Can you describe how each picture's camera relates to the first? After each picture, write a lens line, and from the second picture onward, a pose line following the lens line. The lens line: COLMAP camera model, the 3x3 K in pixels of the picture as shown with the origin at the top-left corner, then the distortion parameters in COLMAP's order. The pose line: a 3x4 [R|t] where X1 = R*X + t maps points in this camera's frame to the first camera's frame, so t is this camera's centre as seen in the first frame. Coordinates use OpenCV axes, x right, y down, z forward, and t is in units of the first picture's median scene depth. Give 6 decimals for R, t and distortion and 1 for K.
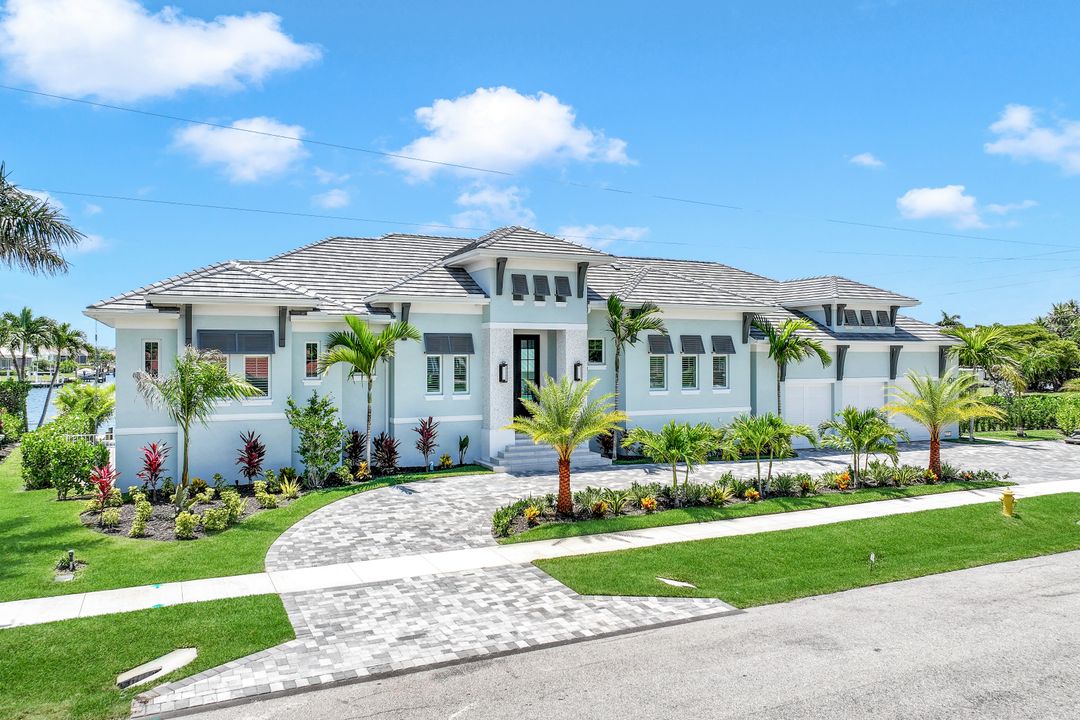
lens RADIAL K [[775.7, 0, 557.8], [0, 775.7, 365.6], [0, 0, 1]] dist [0.005517, 0.008579]
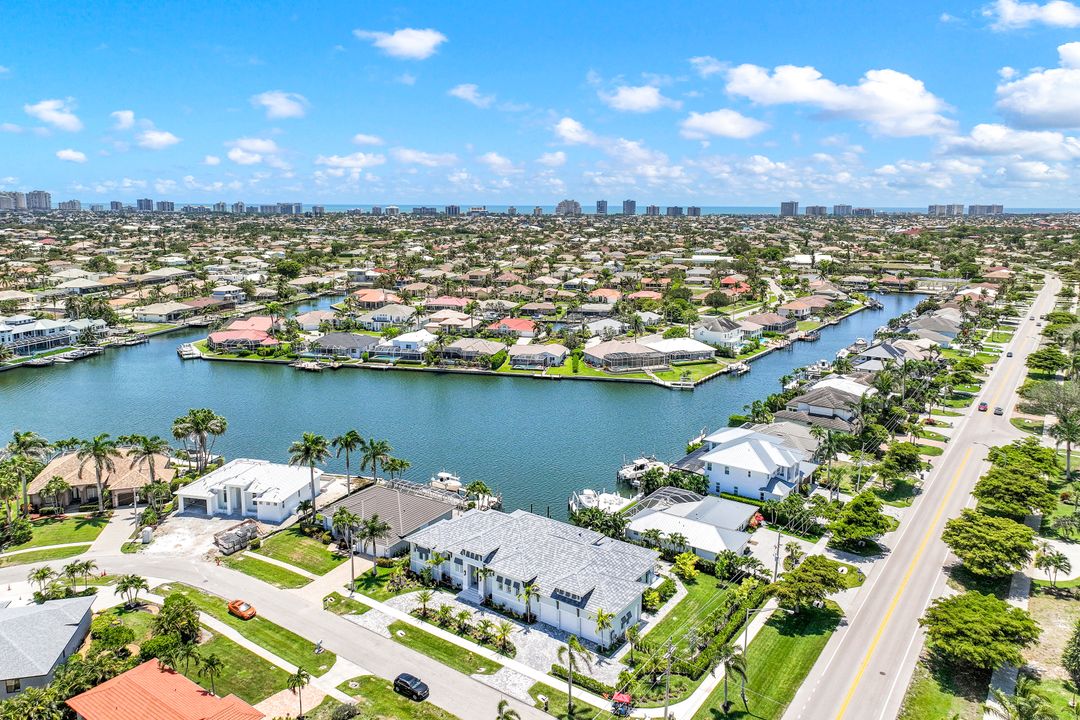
lens RADIAL K [[775.7, 0, 557.8], [0, 775.7, 365.6], [0, 0, 1]] dist [0.005517, 0.008579]
pose [[0.478763, 0.186715, -0.857860, 3.468092], [-0.013676, 0.978591, 0.205361, -1.905254], [0.877838, -0.086587, 0.471066, -0.423422]]
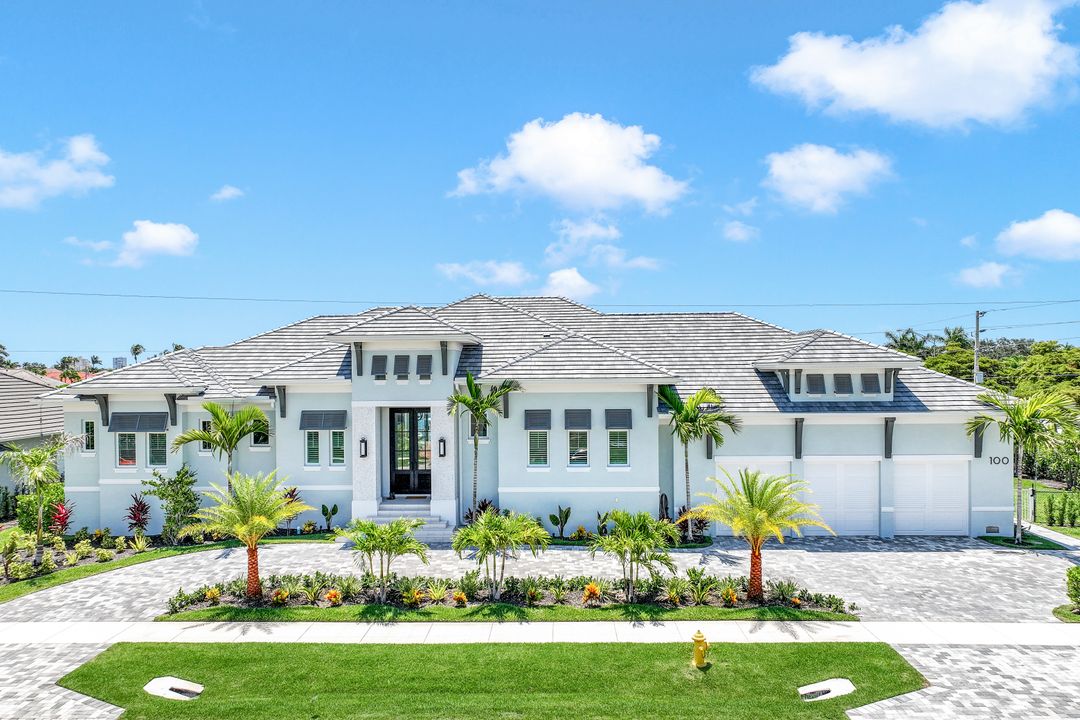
lens RADIAL K [[775.7, 0, 557.8], [0, 775.7, 365.6], [0, 0, 1]] dist [0.005517, 0.008579]
pose [[0.889156, -0.013736, -0.457398, 0.641410], [0.000702, 0.999589, -0.028655, -0.071923], [0.457603, 0.025157, 0.888800, 0.165409]]
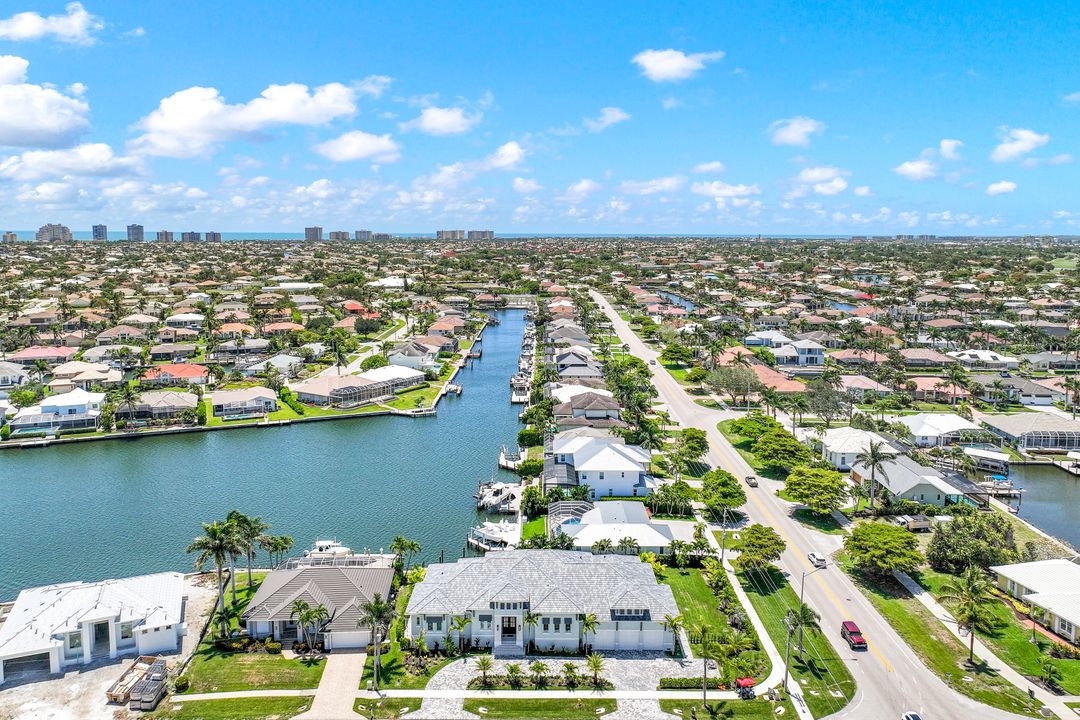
lens RADIAL K [[775.7, 0, 557.8], [0, 775.7, 365.6], [0, 0, 1]] dist [0.005517, 0.008579]
pose [[0.901109, 0.082668, -0.425638, 1.696714], [-0.011864, 0.985990, 0.166384, -1.880539], [0.433430, -0.144881, 0.889465, -2.072167]]
